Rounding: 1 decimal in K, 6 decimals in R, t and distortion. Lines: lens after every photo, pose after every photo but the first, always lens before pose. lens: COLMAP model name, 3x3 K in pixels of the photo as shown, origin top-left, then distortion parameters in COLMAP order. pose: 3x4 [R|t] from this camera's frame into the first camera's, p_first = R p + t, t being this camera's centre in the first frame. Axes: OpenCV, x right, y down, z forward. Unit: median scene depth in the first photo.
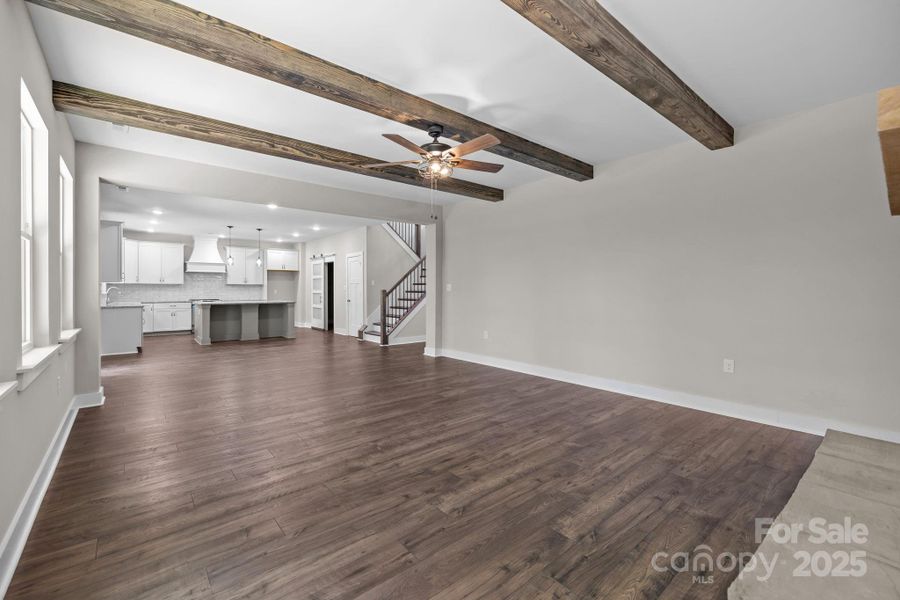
lens RADIAL K [[383.0, 0, 448.6], [0, 383.0, 291.6], [0, 0, 1]] dist [-0.000383, -0.000161]
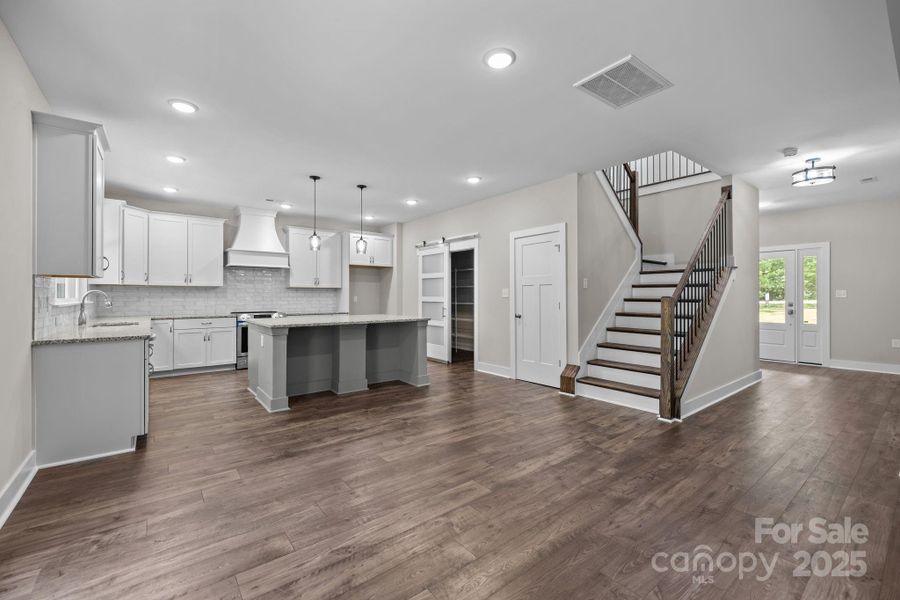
lens RADIAL K [[378.6, 0, 445.0], [0, 378.6, 296.0], [0, 0, 1]] dist [0.001807, 0.000242]
pose [[0.999372, 0.001514, -0.035416, -0.347392], [-0.001678, 0.999988, -0.004615, -0.002806], [0.035409, 0.004671, 0.999362, 0.449724]]
